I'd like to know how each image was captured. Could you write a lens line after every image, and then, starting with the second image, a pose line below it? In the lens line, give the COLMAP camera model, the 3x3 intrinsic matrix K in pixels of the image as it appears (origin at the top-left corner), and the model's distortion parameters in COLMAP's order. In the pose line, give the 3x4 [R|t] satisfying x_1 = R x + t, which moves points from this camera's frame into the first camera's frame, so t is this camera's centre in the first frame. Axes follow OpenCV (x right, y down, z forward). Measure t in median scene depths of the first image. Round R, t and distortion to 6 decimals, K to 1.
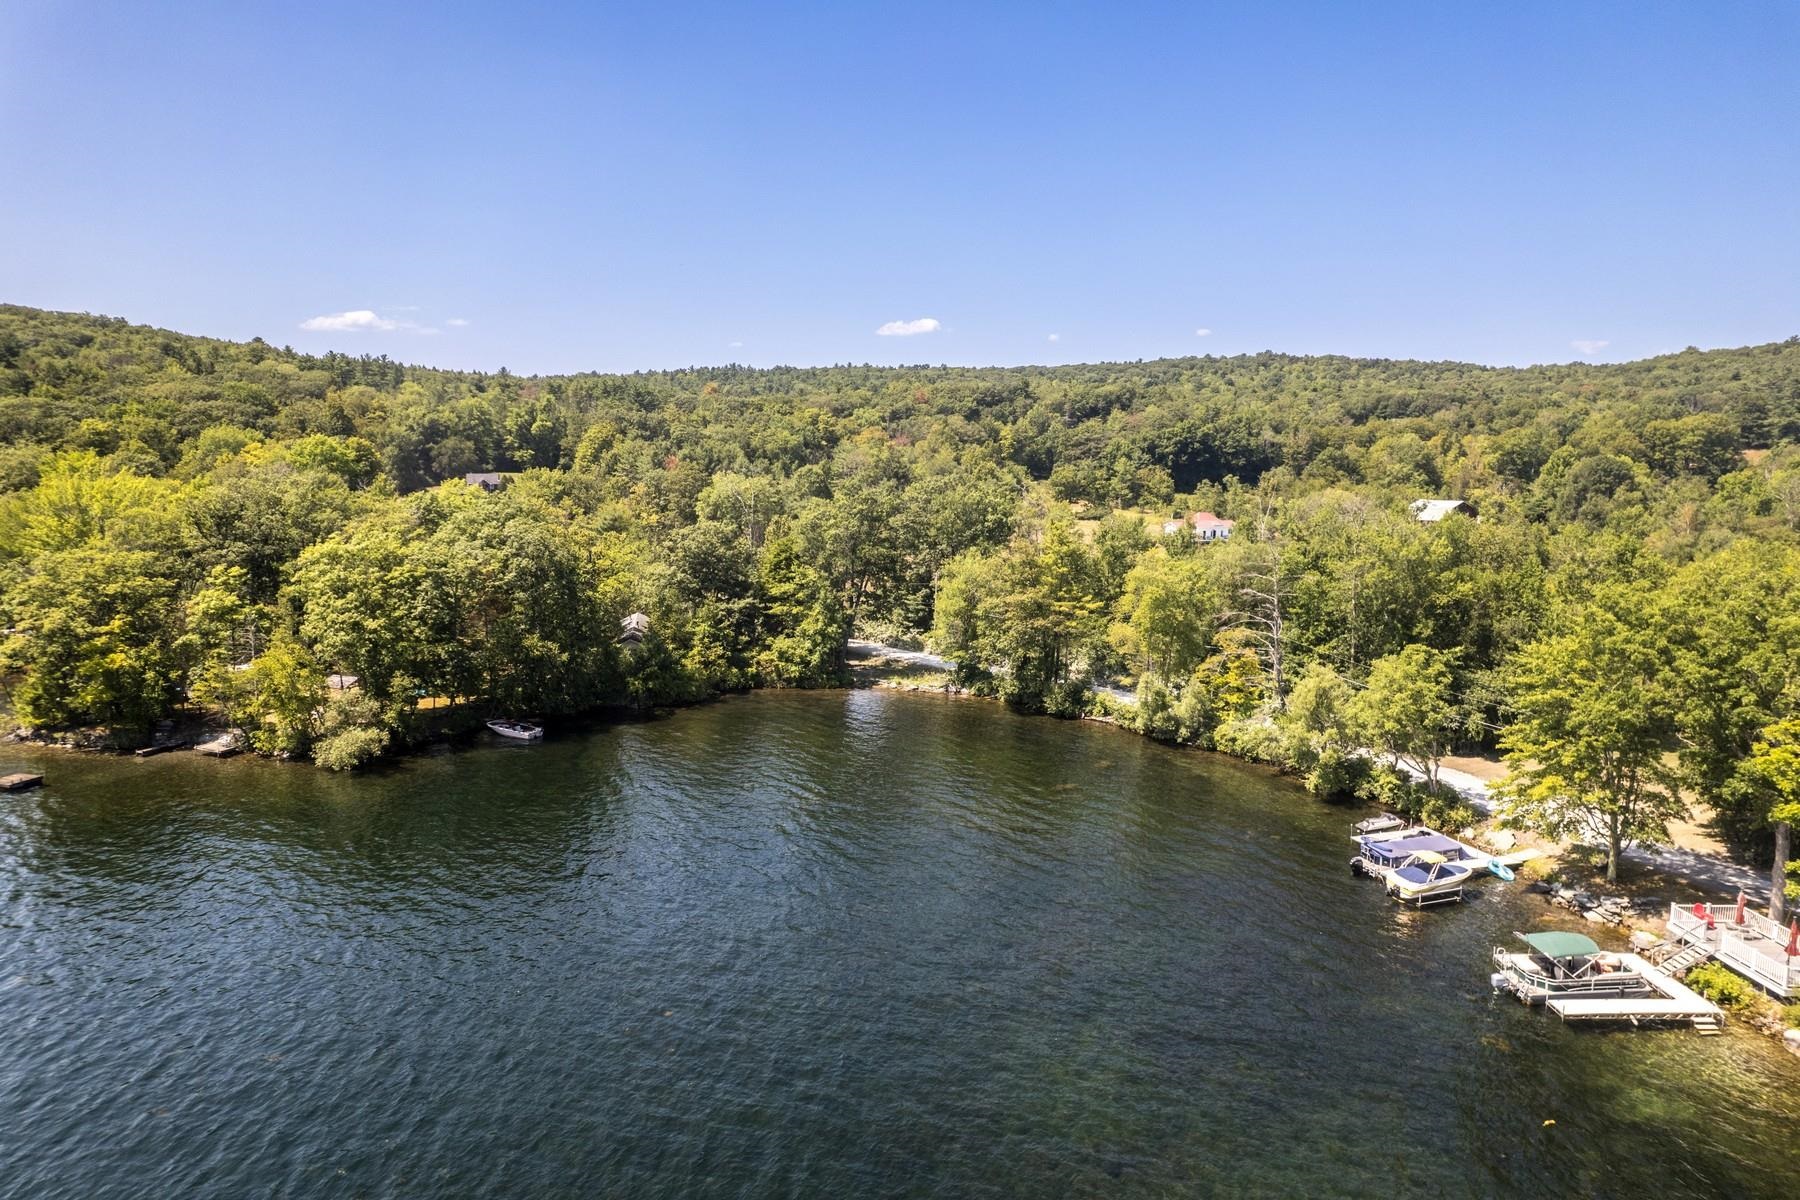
lens RADIAL K [[1192.2, 0, 900.0], [0, 1192.2, 600.0], [0, 0, 1]] dist [-0.062518, 0.095966]
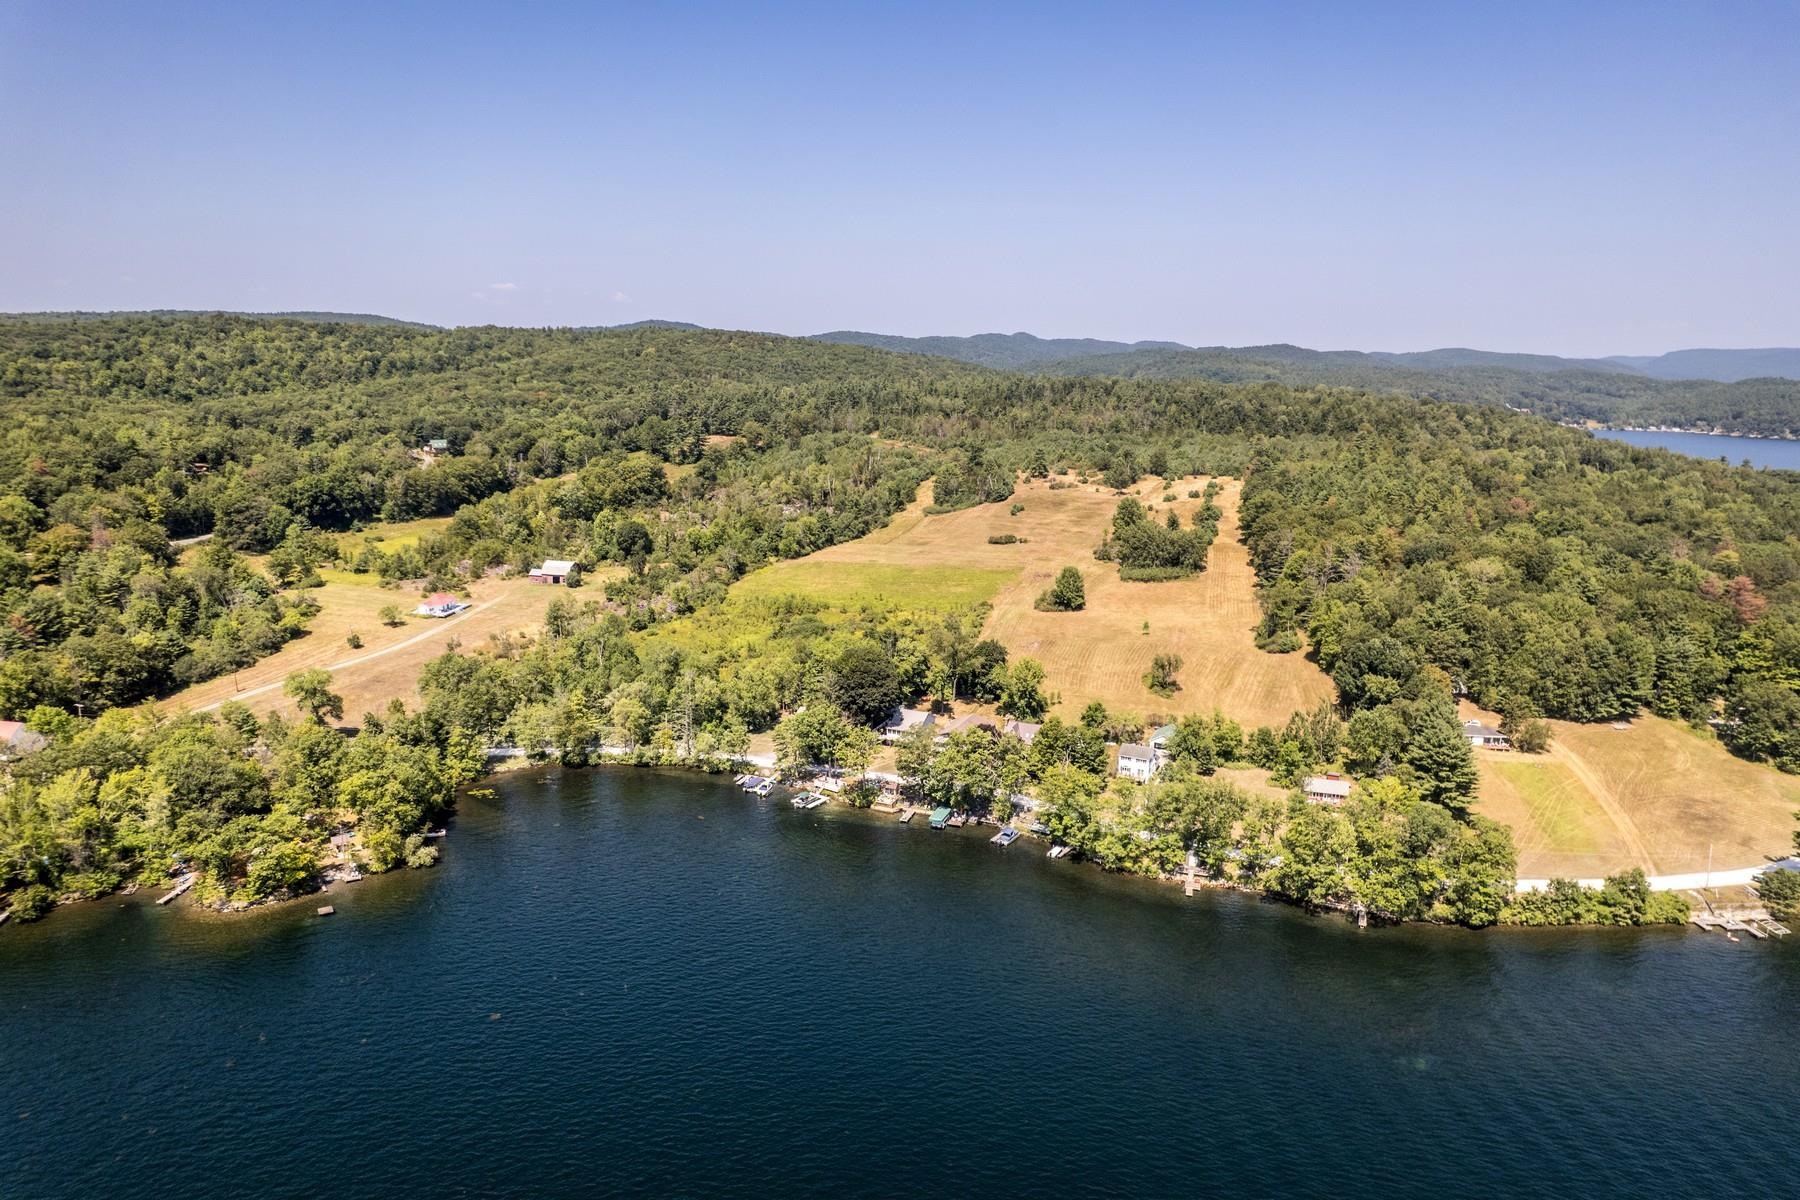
lens RADIAL K [[1192.2, 0, 900.0], [0, 1192.2, 600.0], [0, 0, 1]] dist [-0.062518, 0.095966]
pose [[0.632304, -0.159437, 0.758137, -0.316902], [0.084003, 0.986934, 0.137493, -0.134098], [-0.770153, -0.023252, 0.637436, -0.269950]]
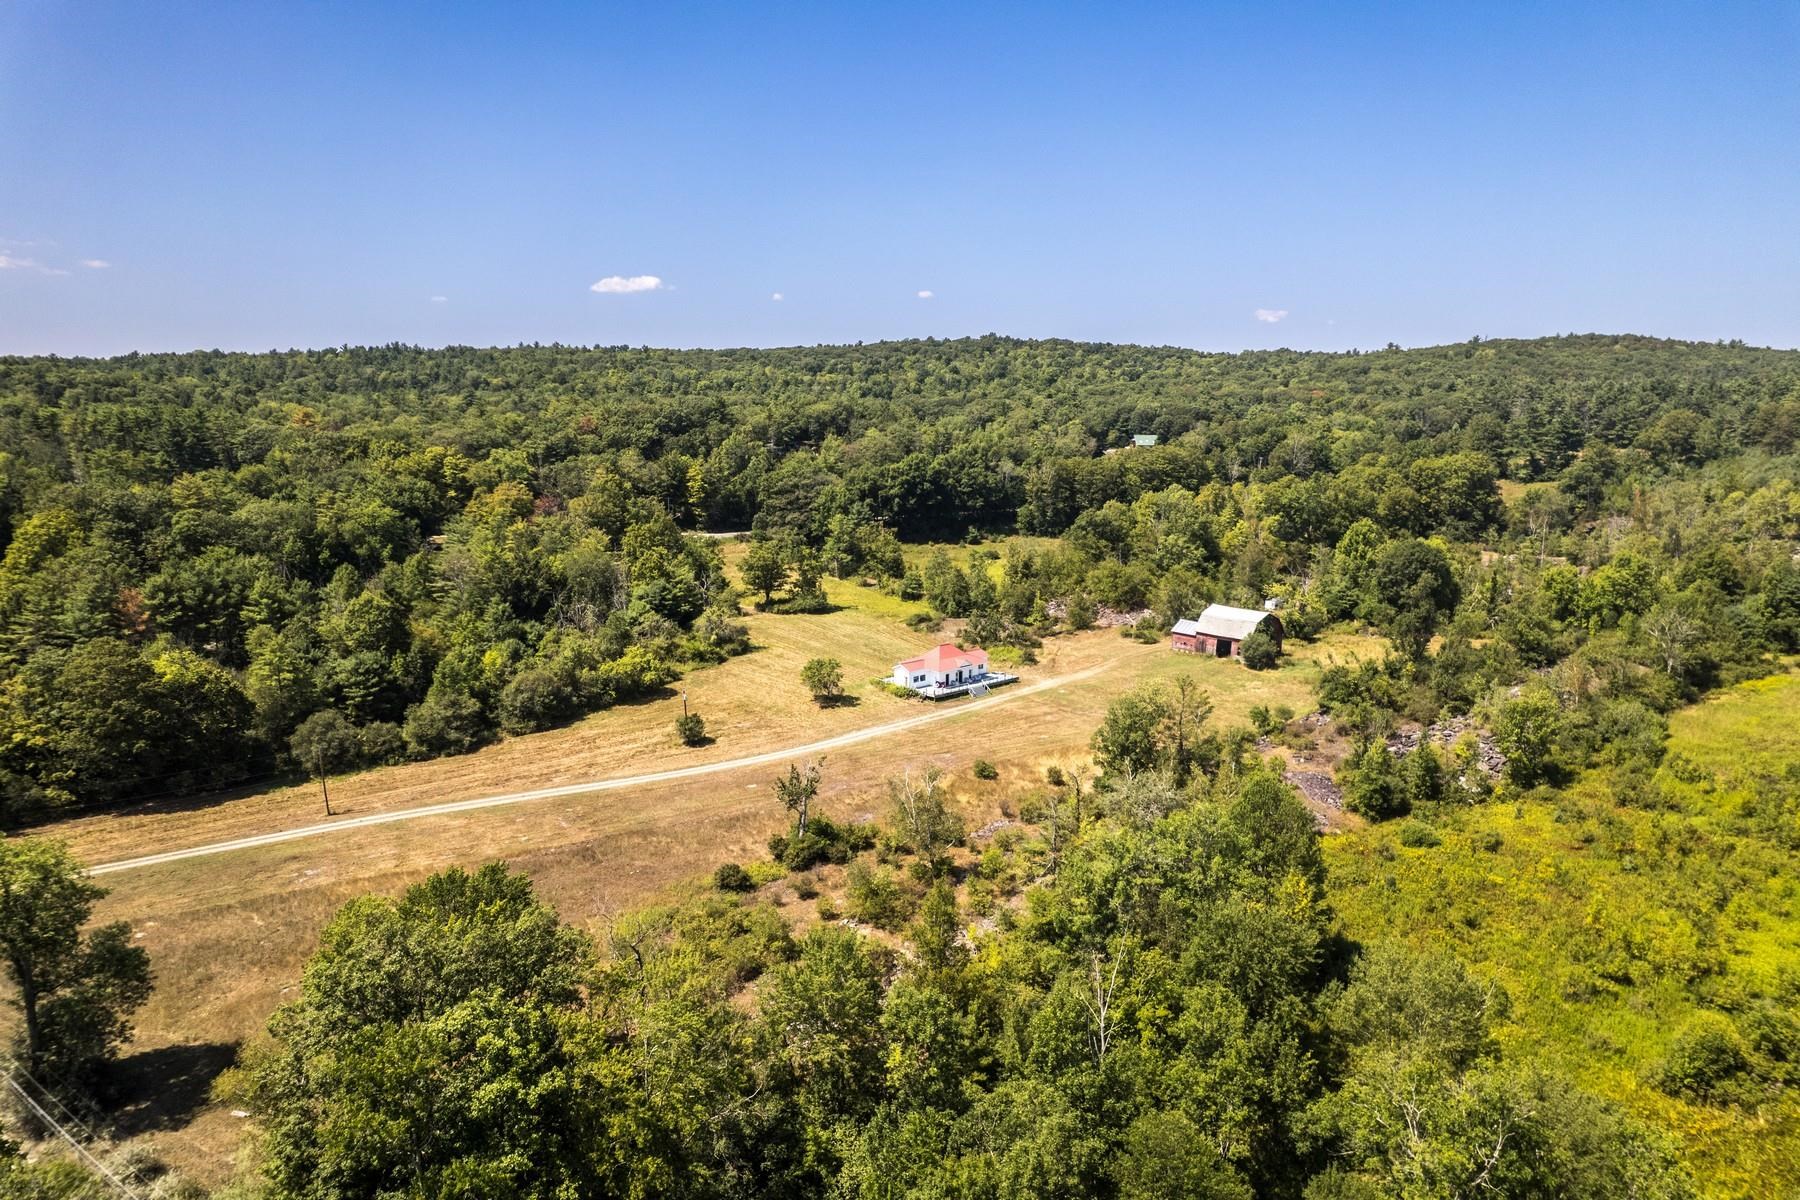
lens RADIAL K [[1192.2, 0, 900.0], [0, 1192.2, 600.0], [0, 0, 1]] dist [-0.062518, 0.095966]
pose [[0.974184, -0.035132, 0.223005, 0.039847], [0.027532, 0.998932, 0.037099, -0.076150], [-0.224070, -0.030001, 0.974111, 0.175745]]
